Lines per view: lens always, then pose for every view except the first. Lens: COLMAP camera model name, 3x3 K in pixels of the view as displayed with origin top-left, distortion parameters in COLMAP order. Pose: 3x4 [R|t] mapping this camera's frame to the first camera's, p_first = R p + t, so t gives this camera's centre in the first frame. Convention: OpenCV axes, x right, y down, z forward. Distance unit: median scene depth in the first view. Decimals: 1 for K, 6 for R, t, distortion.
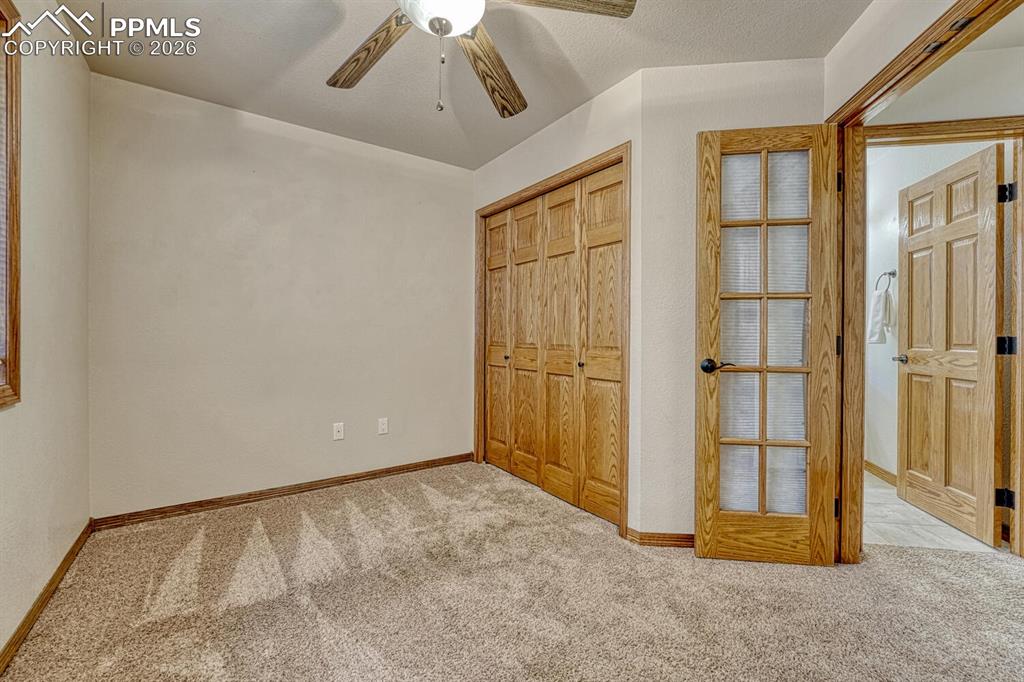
lens RADIAL K [[437.0, 0, 512.6], [0, 437.0, 340.7], [0, 0, 1]] dist [-0.001480, -0.000150]
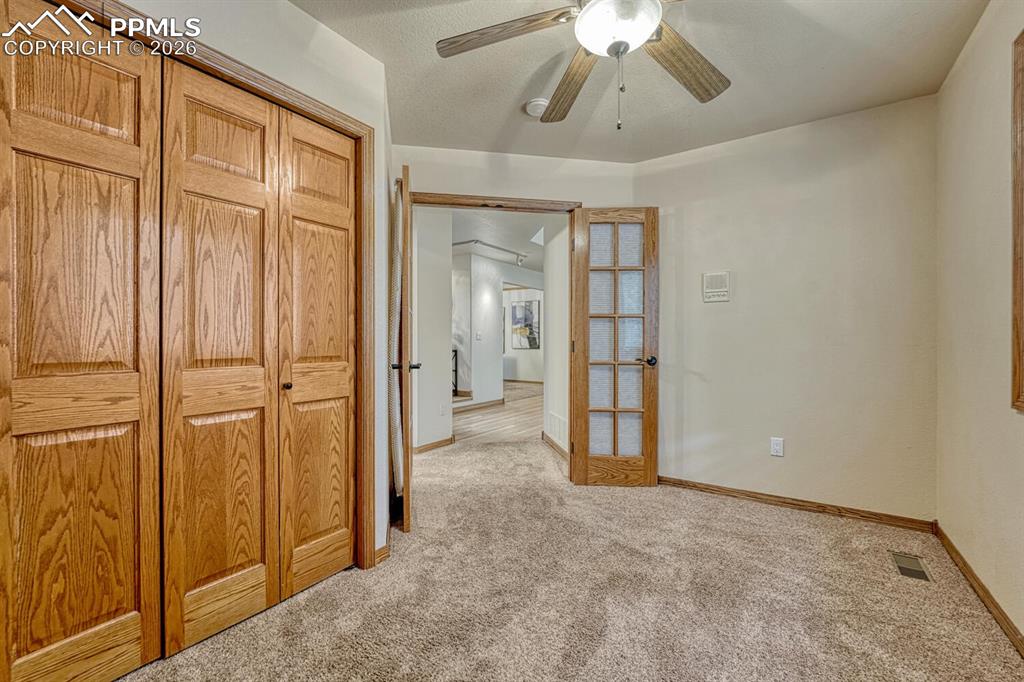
lens RADIAL K [[437.0, 0, 512.6], [0, 437.0, 340.7], [0, 0, 1]] dist [-0.001480, -0.000150]
pose [[-0.371811, -0.009689, 0.928258, -0.622582], [0.005348, 0.999907, 0.012579, -0.022269], [-0.928293, 0.009642, -0.371725, 0.966256]]
